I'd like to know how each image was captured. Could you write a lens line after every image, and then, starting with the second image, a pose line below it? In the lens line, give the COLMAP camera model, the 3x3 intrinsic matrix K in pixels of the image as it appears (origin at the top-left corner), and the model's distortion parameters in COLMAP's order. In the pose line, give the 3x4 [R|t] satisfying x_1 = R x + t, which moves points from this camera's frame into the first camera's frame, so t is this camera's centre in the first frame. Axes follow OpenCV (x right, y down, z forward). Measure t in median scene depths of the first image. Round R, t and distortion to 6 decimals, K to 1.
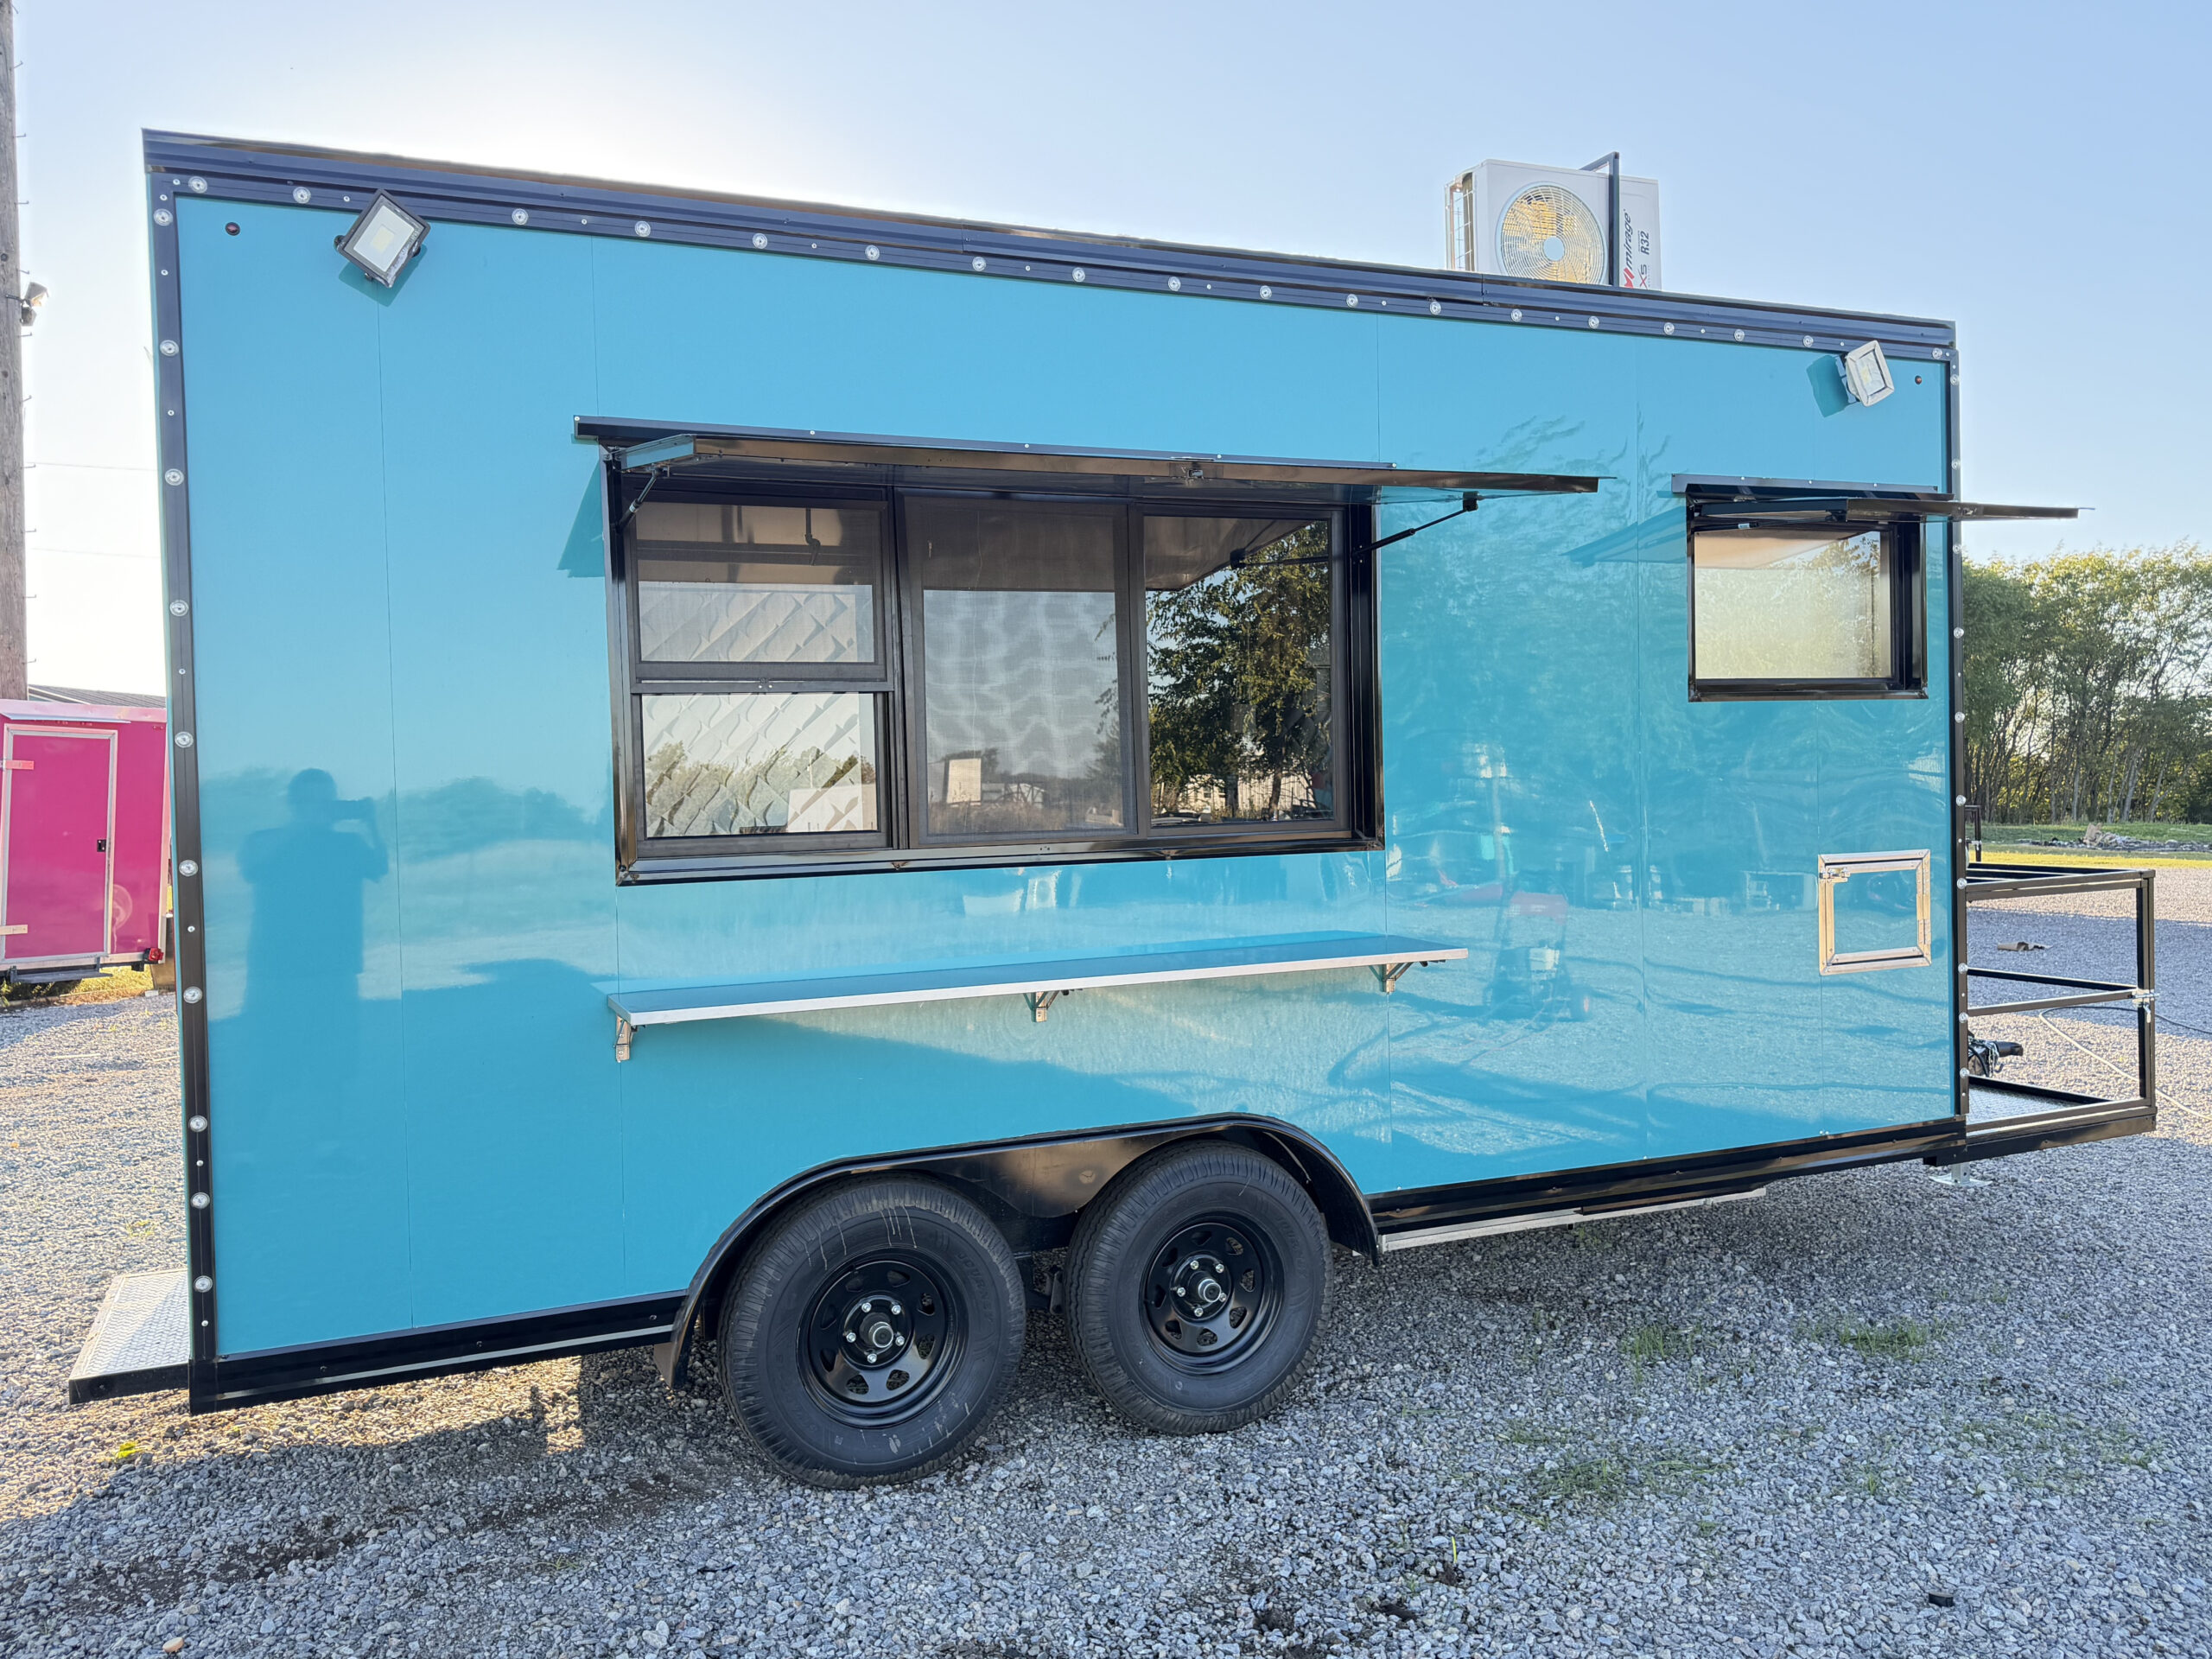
lens RADIAL K [[1757.9, 0, 1106.0], [0, 1757.9, 829.5], [0, 0, 1]] dist [0.101193, -0.171352]
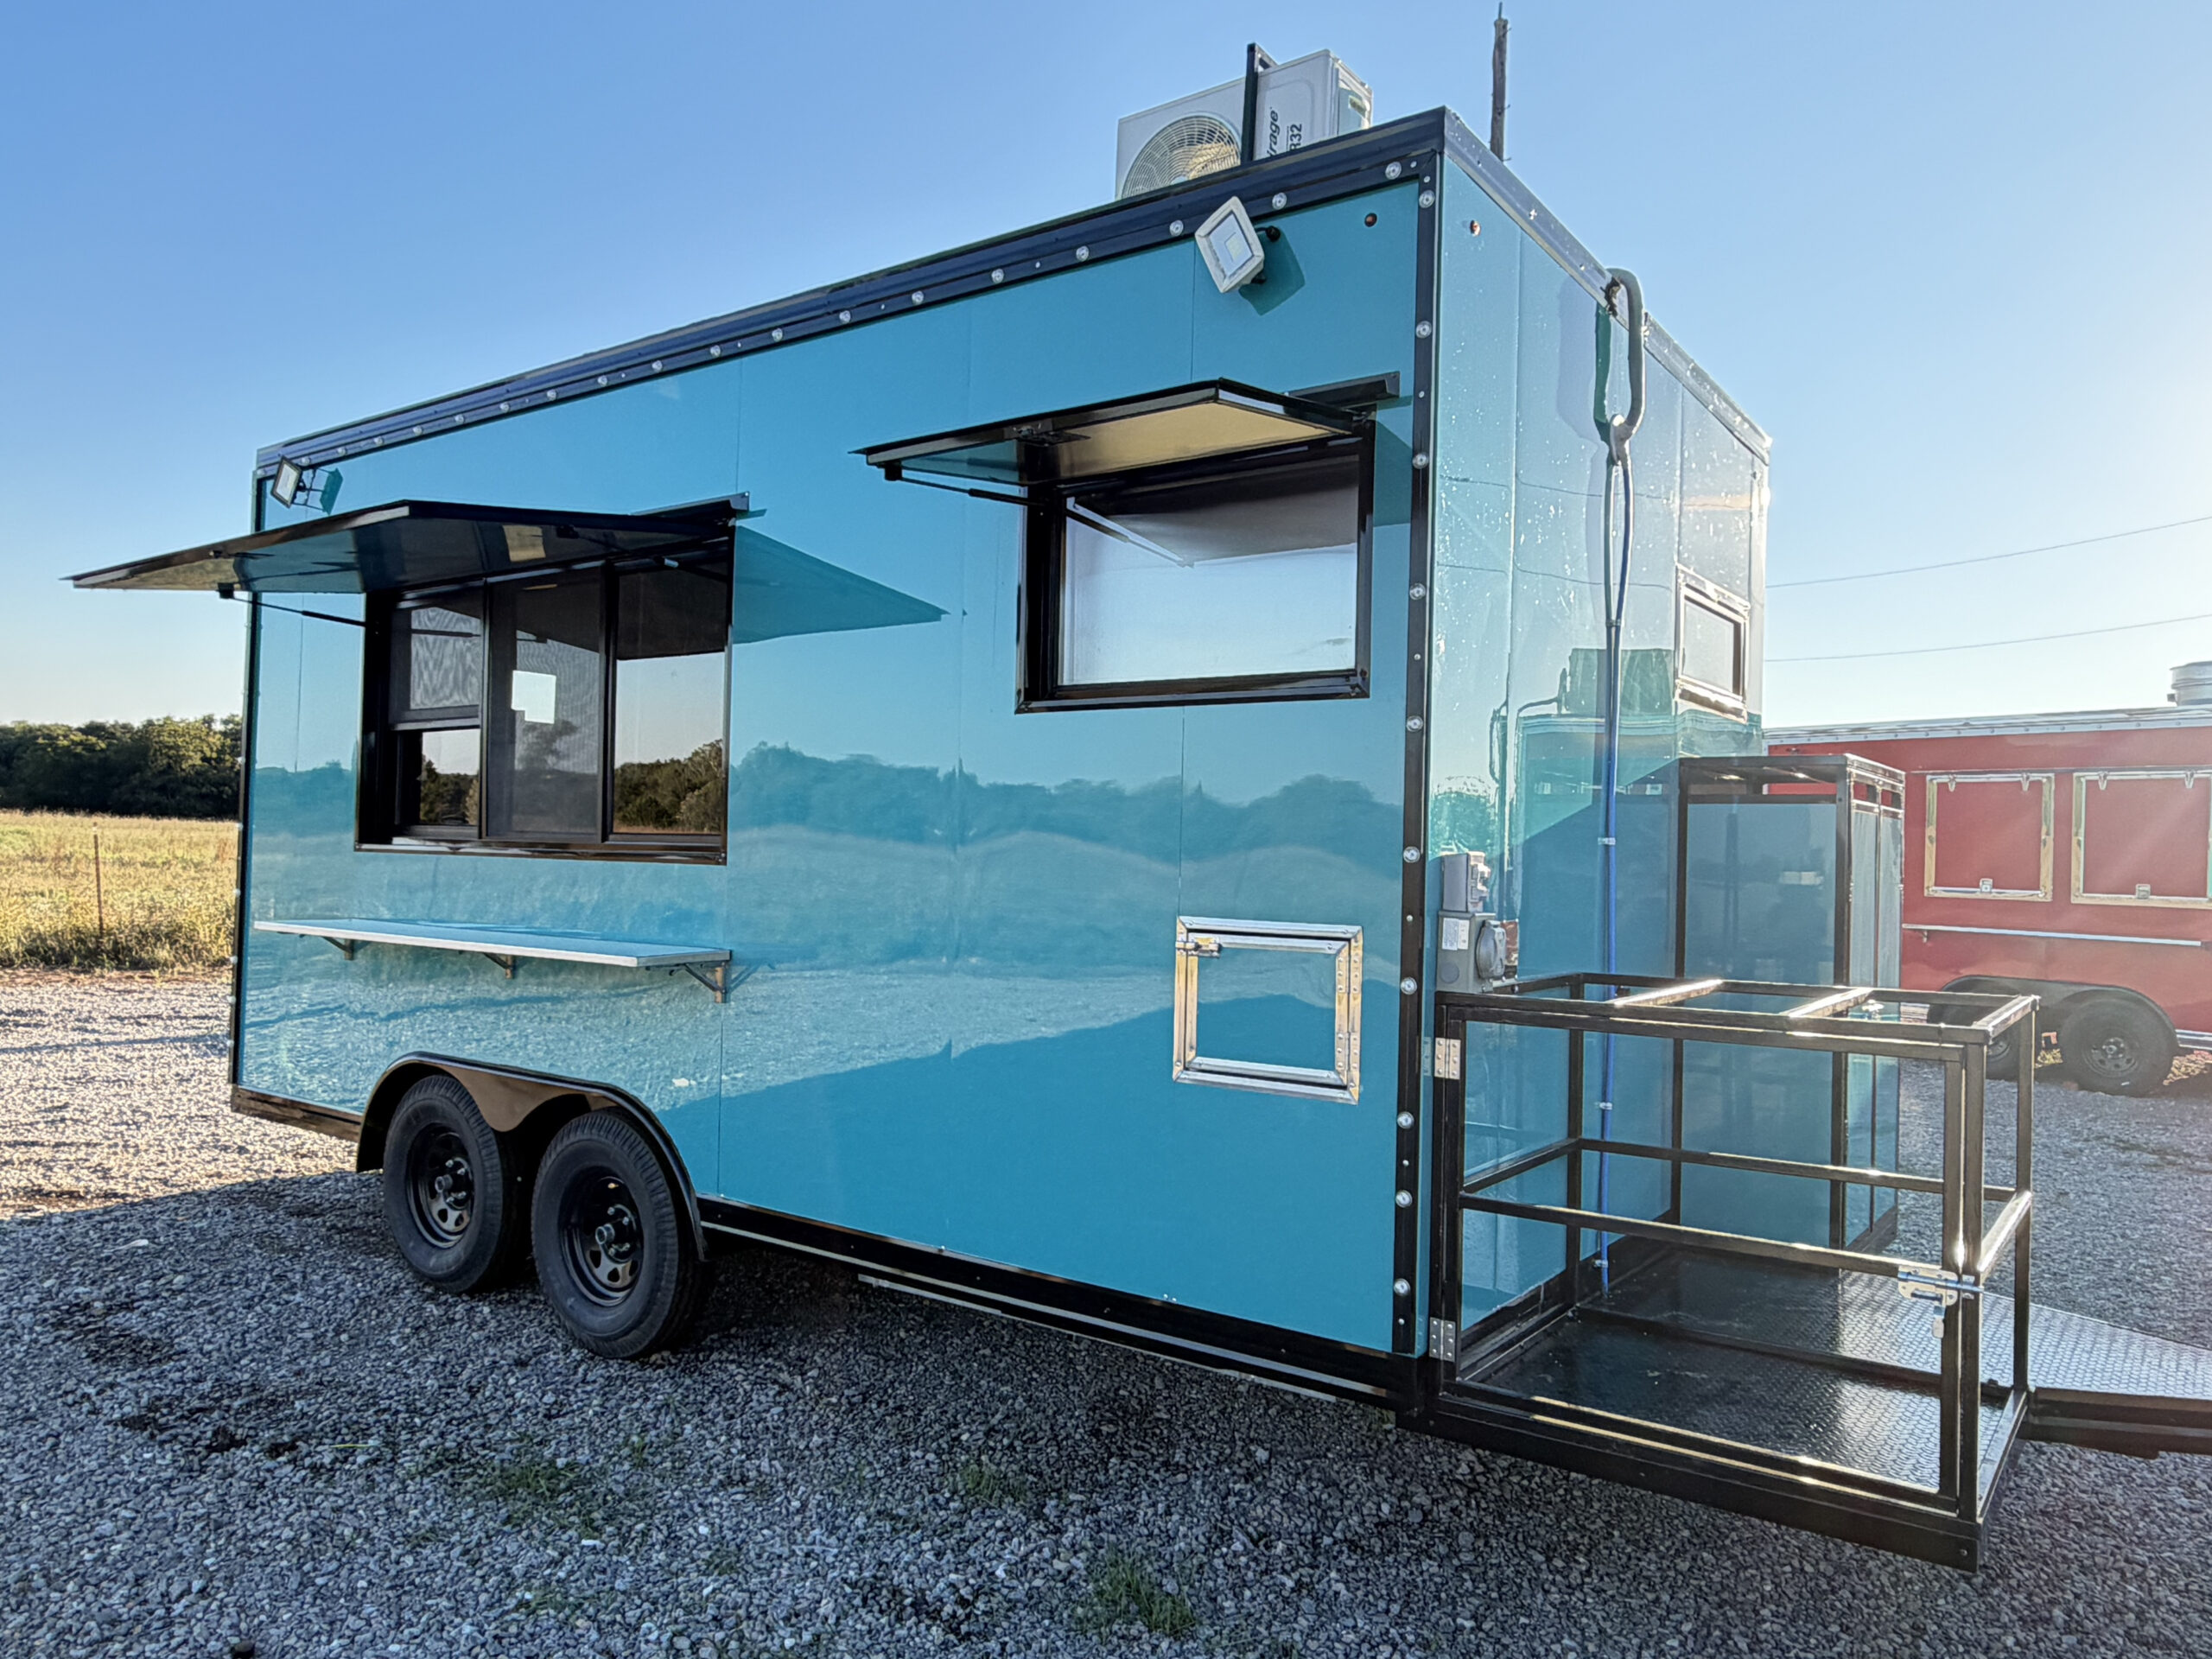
lens RADIAL K [[1551.0, 0, 1091.8], [0, 1551.0, 841.9], [0, 0, 1]] dist [-0.006230, -0.001800]
pose [[0.493620, 0.032364, -0.869075, 1.084594], [-0.062609, 0.998037, 0.001606, -0.017646], [0.867421, 0.053620, 0.494677, 0.754024]]
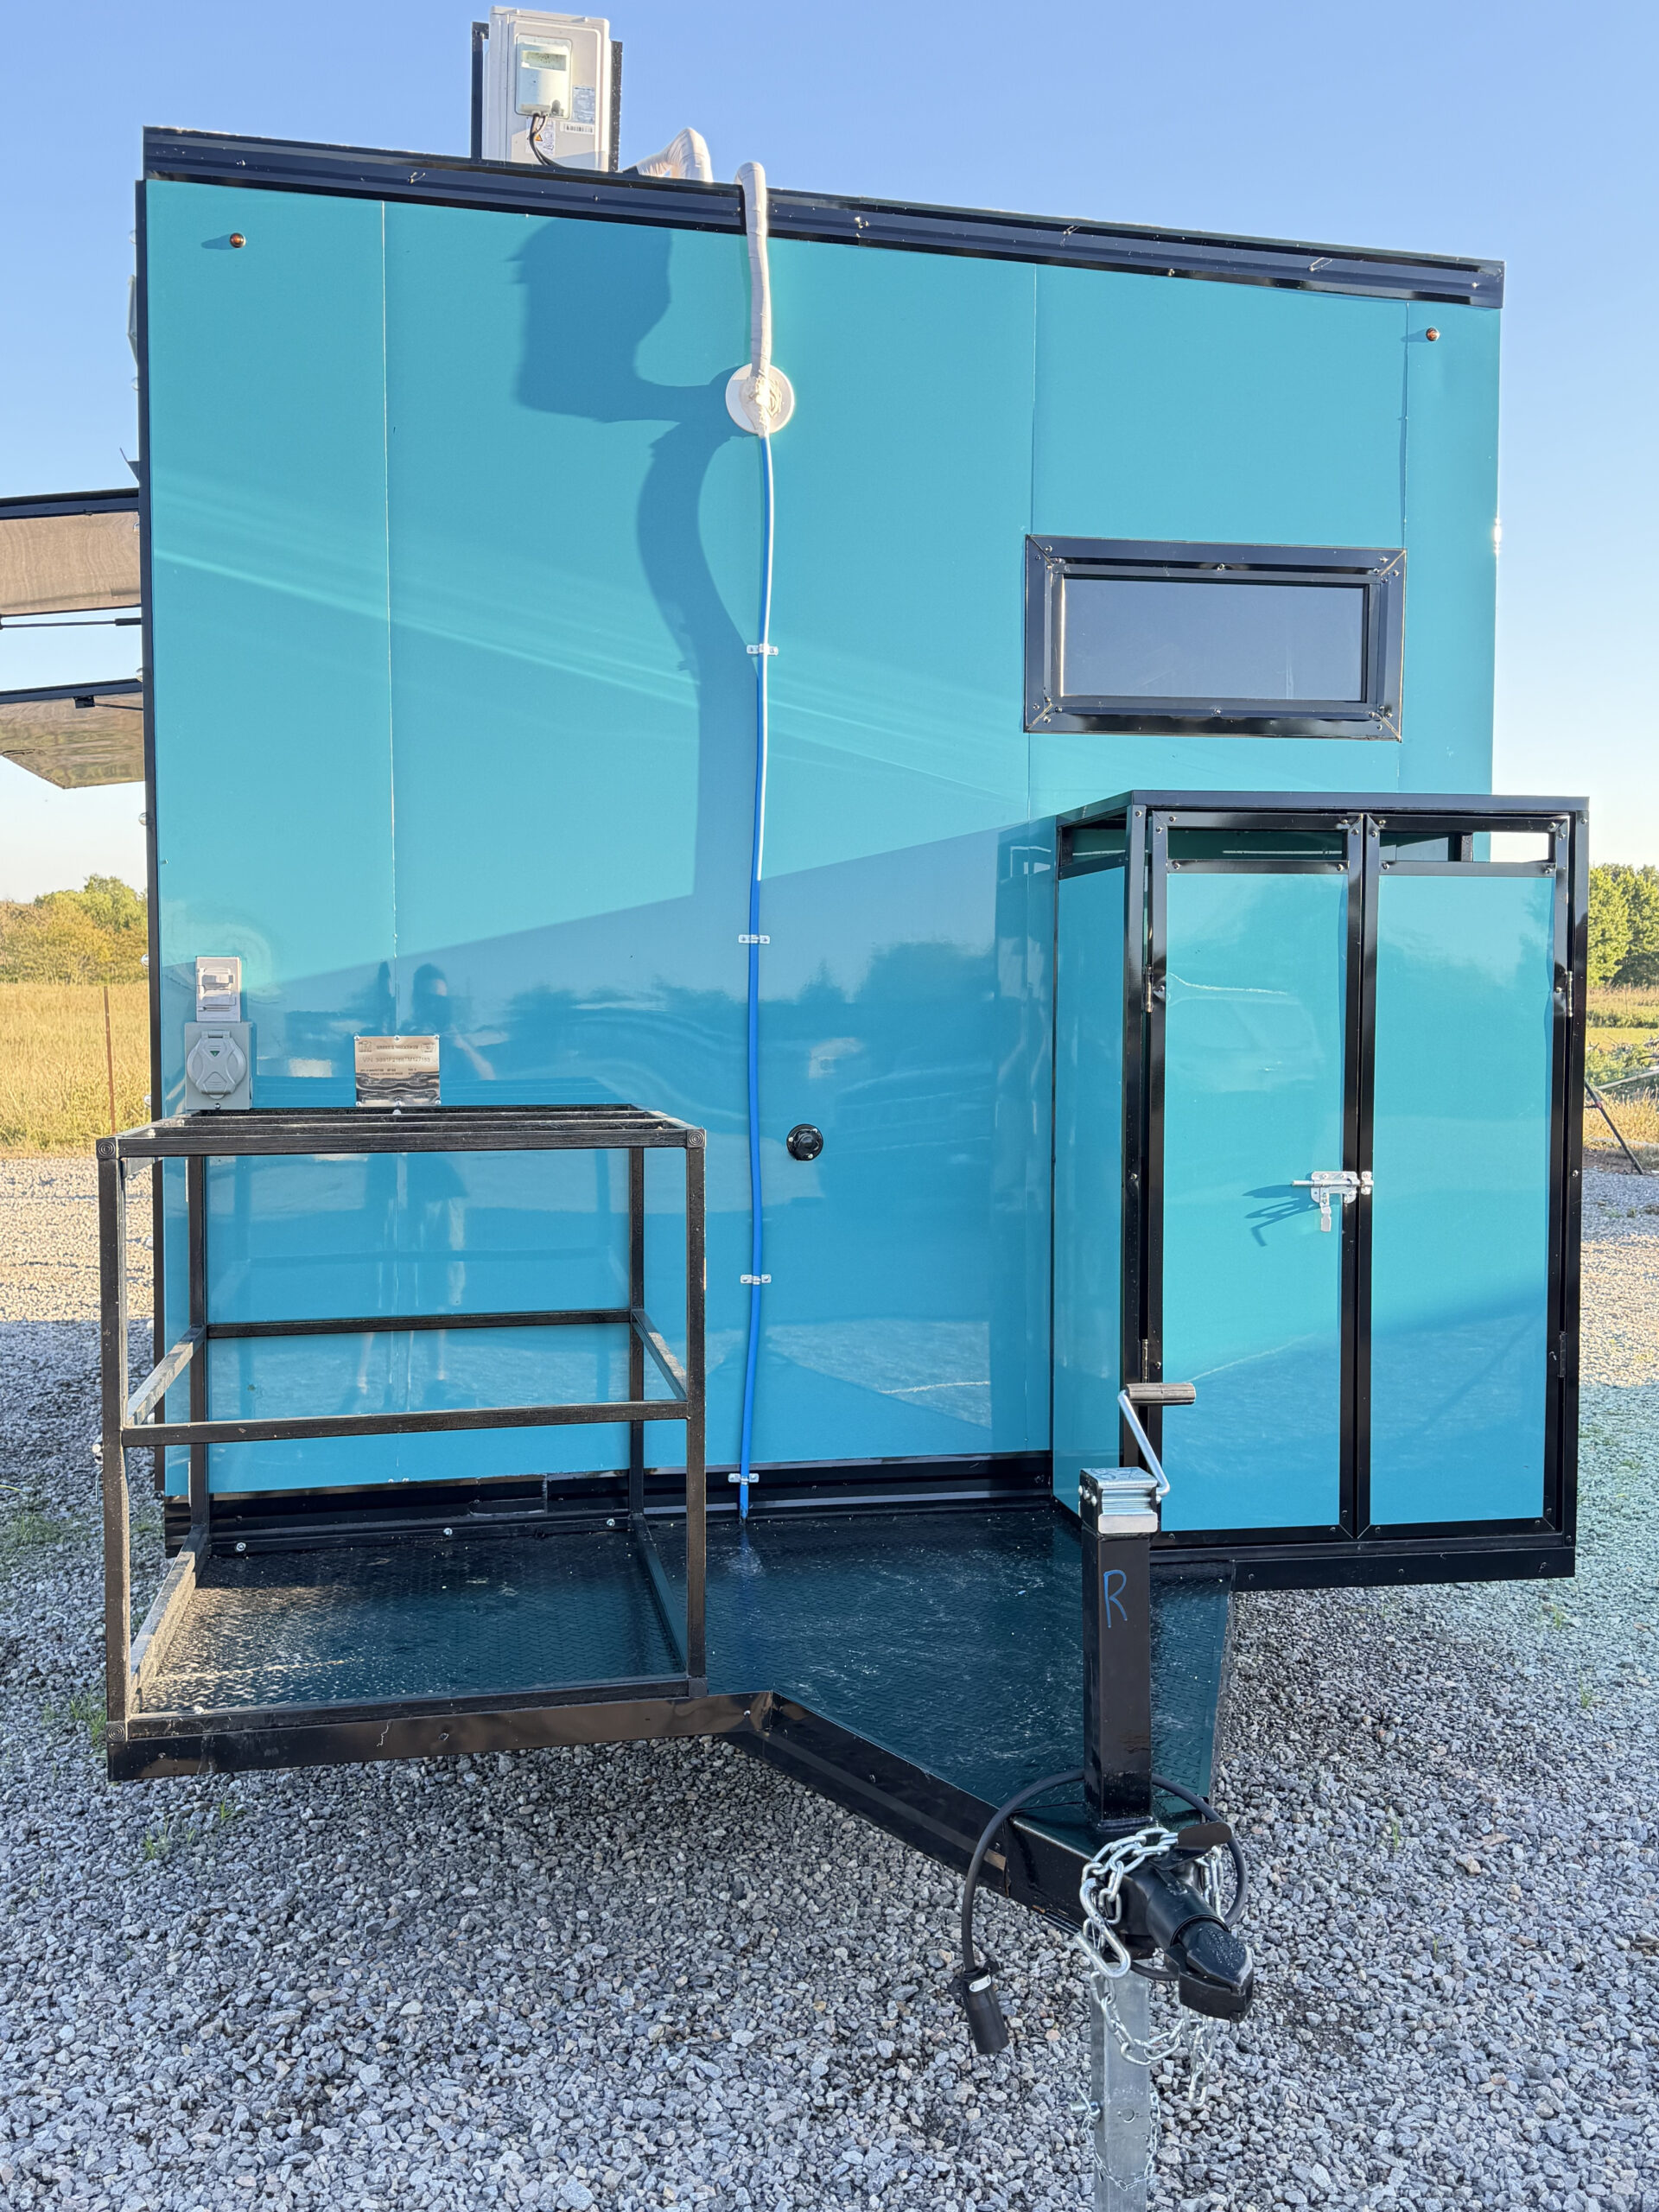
lens RADIAL K [[1926.1, 0, 829.5], [0, 1926.1, 1106.0], [0, 0, 1]] dist [0.099749, -0.177935]
pose [[-0.220307, 0.075719, -0.972487, 1.275873], [-0.020841, 0.996390, 0.082301, -0.031639], [0.975208, 0.038399, -0.217933, 1.636452]]
